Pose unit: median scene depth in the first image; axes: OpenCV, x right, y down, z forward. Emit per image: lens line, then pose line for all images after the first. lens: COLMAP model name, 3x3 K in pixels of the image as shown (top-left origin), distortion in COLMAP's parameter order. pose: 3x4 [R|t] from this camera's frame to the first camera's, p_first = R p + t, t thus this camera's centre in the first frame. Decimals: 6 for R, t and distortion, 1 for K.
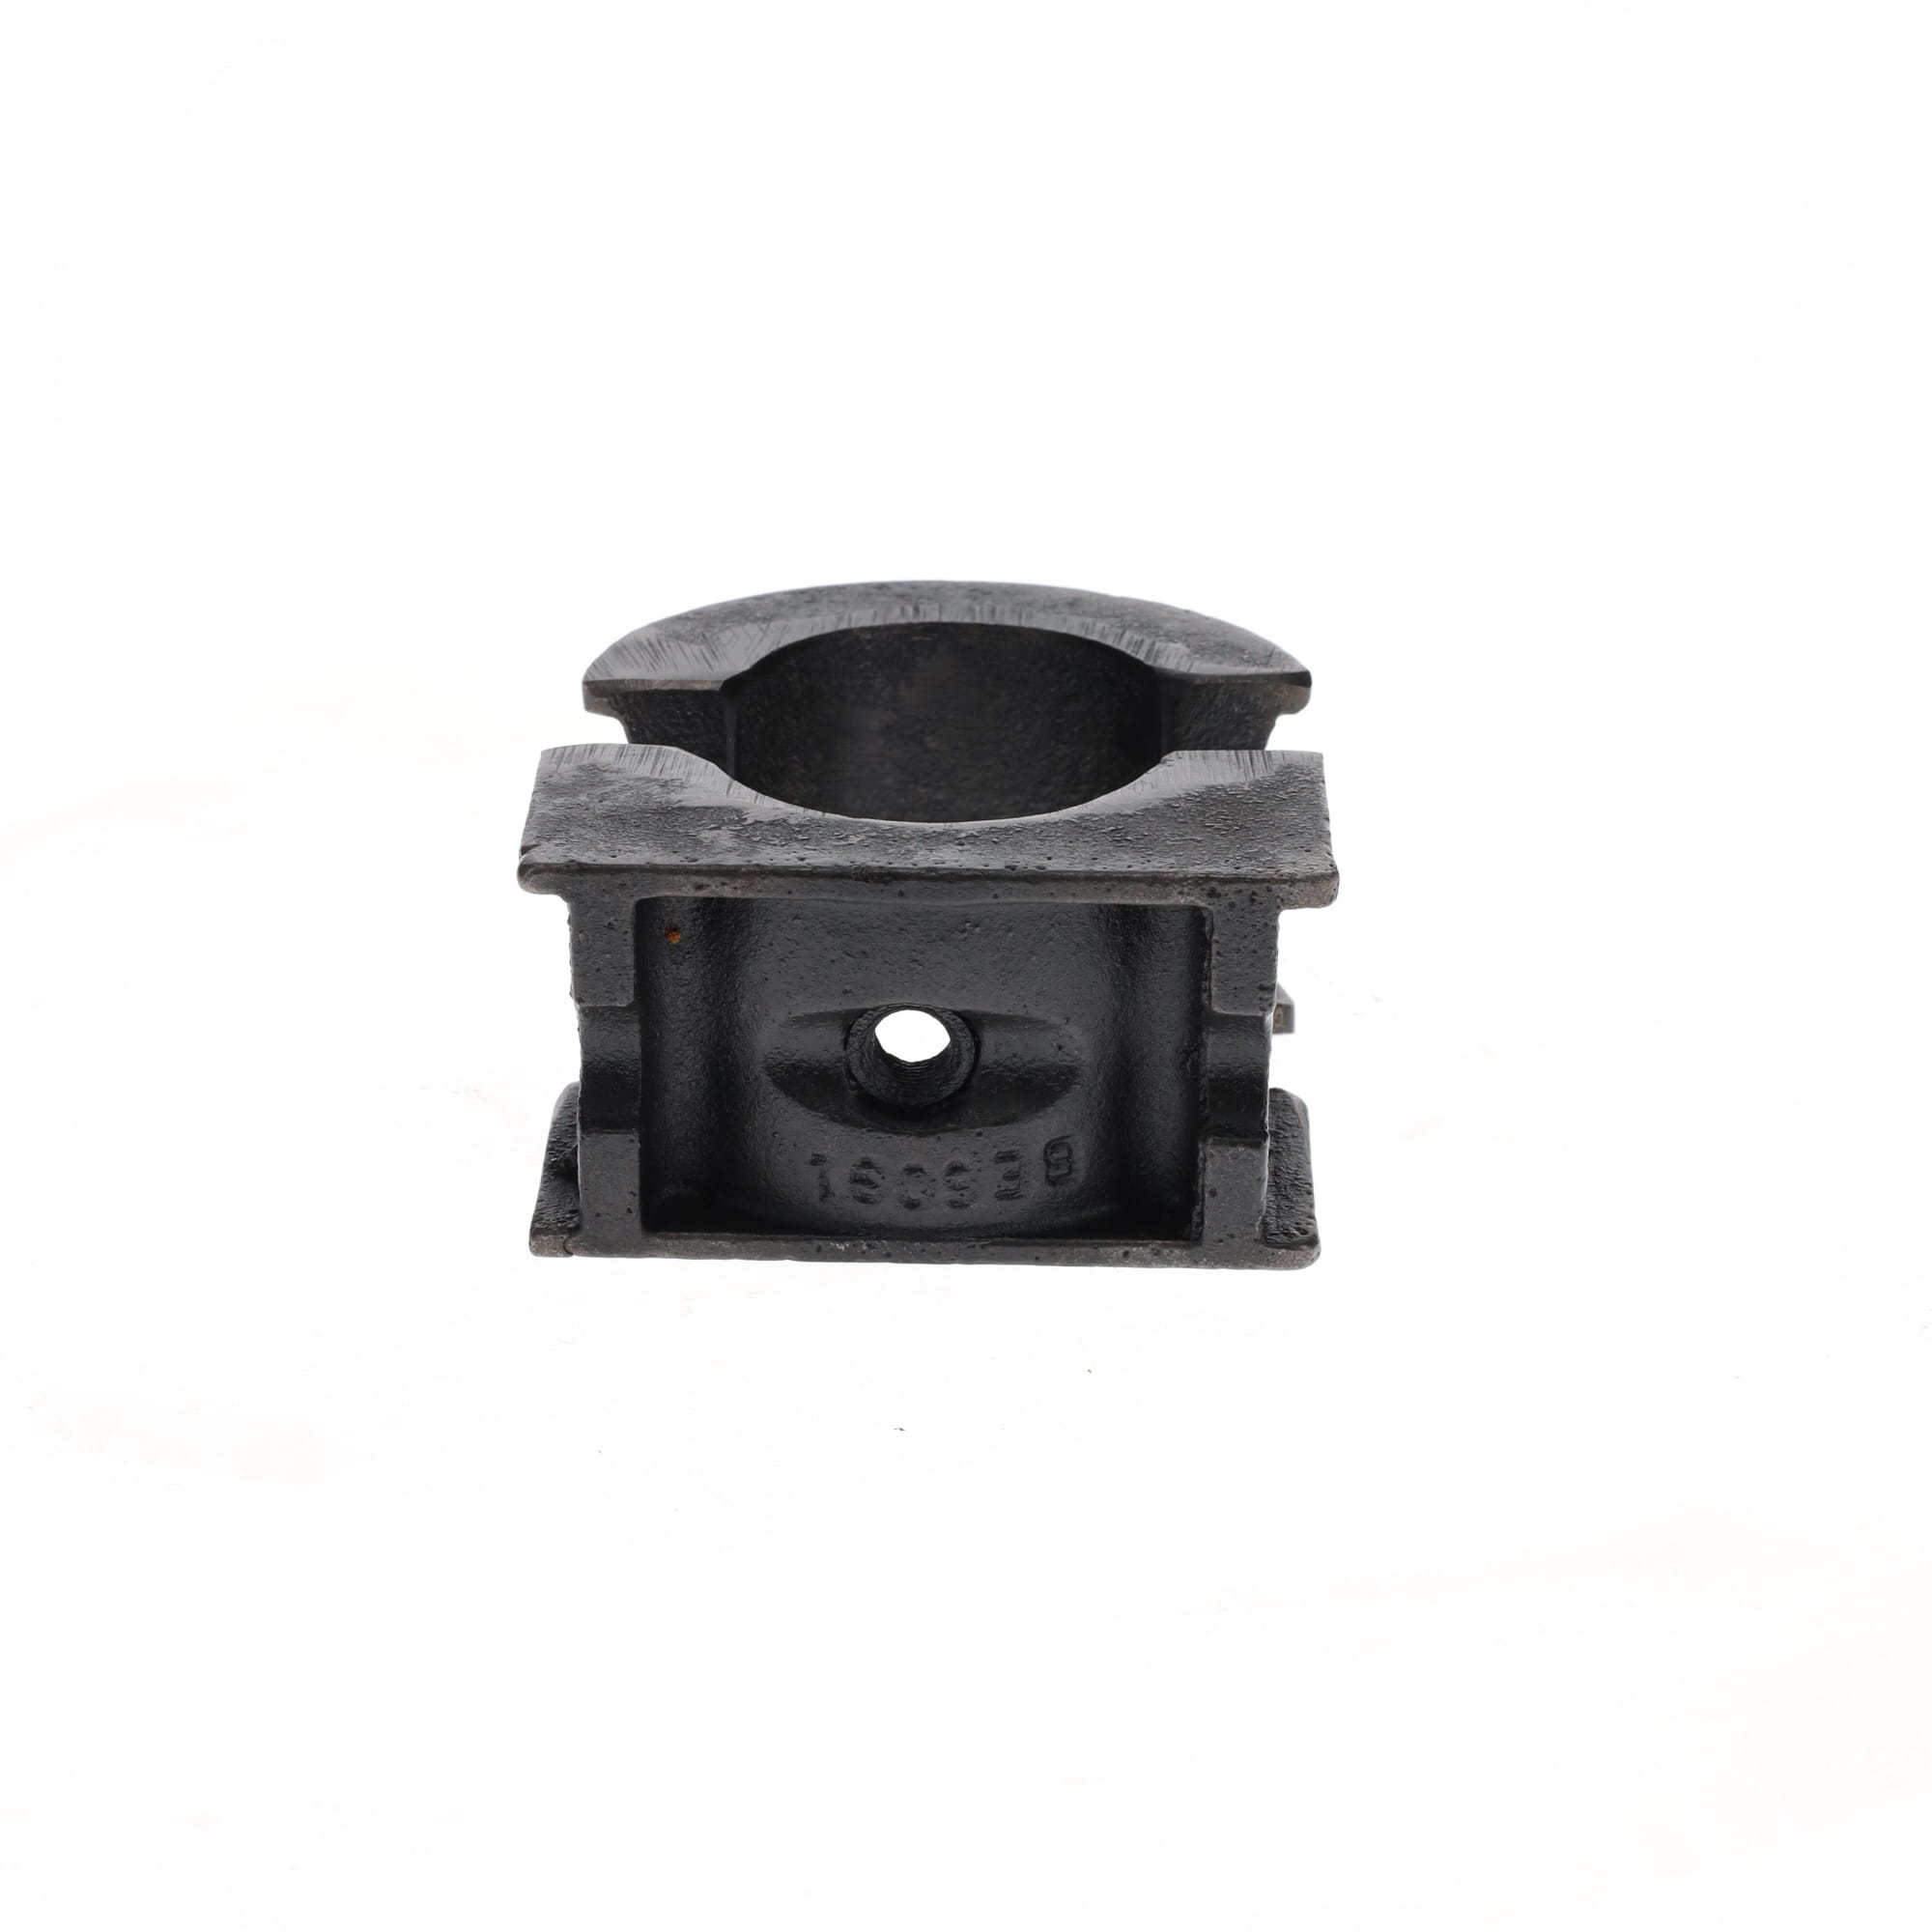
lens RADIAL K [[3616.1, 0, 966.0], [0, 3616.1, 966.0], [0, 0, 1]] dist [0.438008, 0.017838]
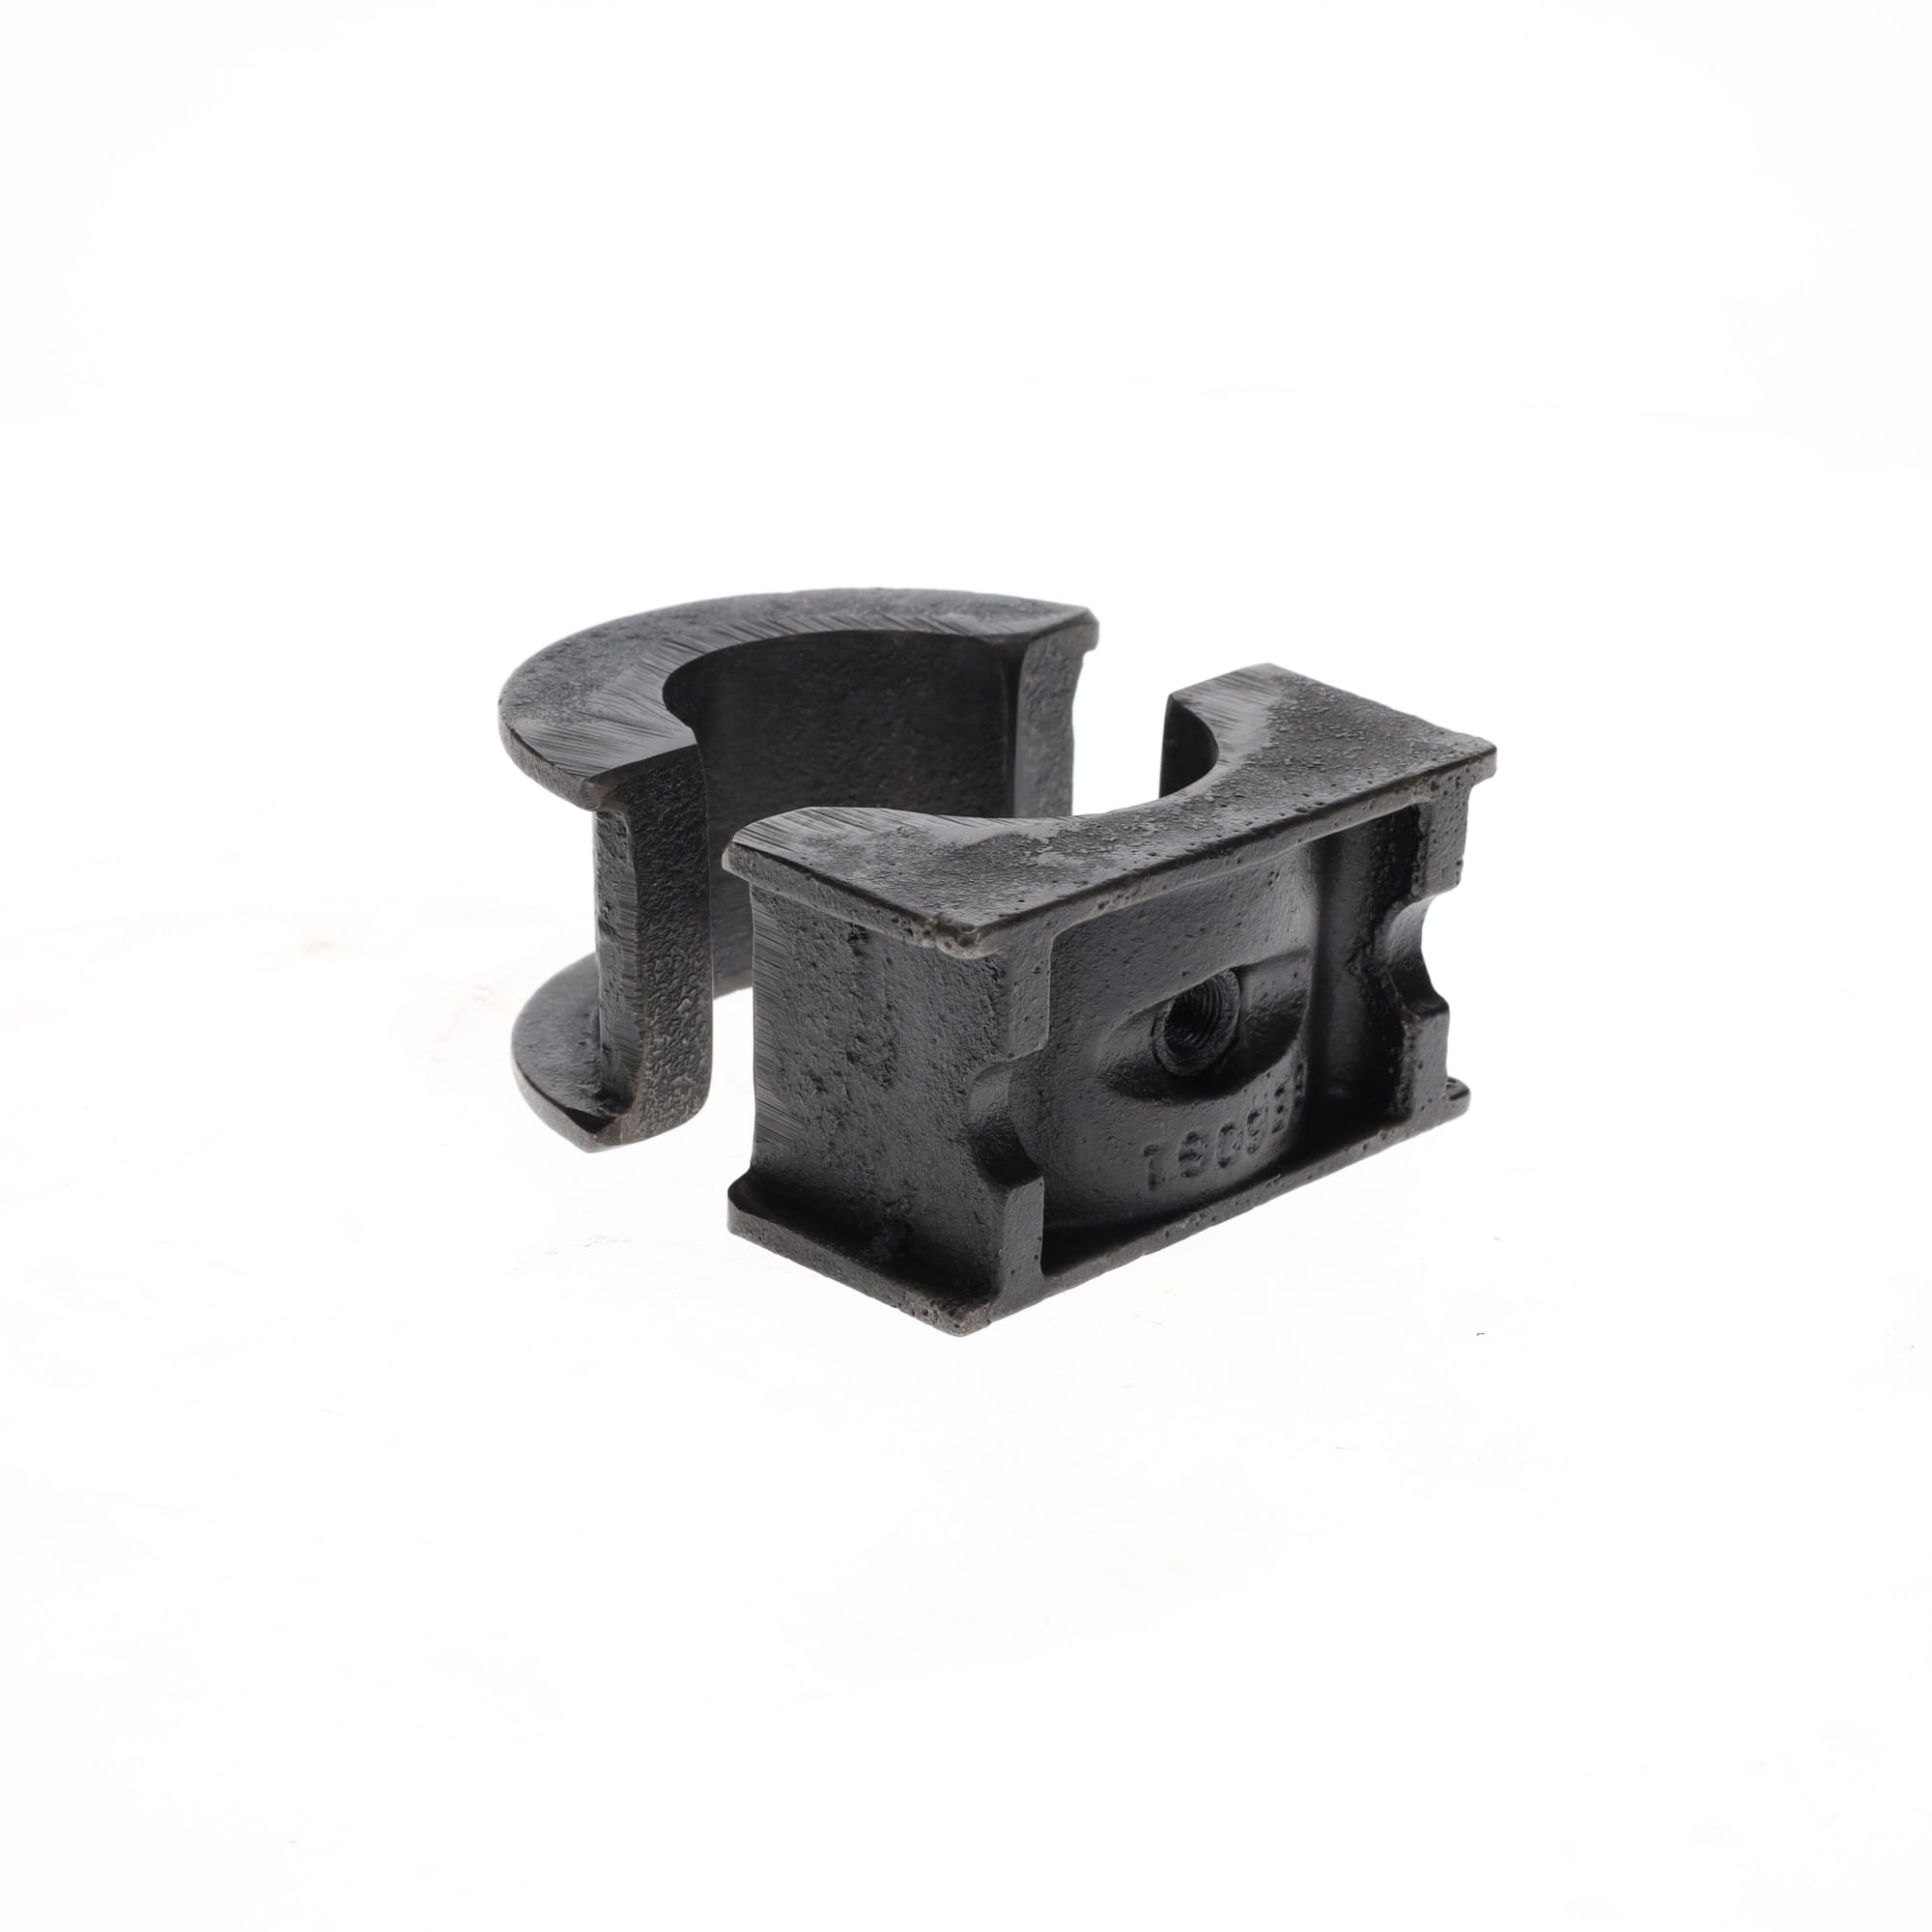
lens RADIAL K [[3616.1, 0, 966.0], [0, 3616.1, 966.0], [0, 0, 1]] dist [0.438008, 0.017838]
pose [[0.712481, -0.272562, 0.646591, -0.717611], [0.266536, 0.957534, 0.109939, -0.120364], [-0.649099, 0.094011, 0.754873, 0.267823]]
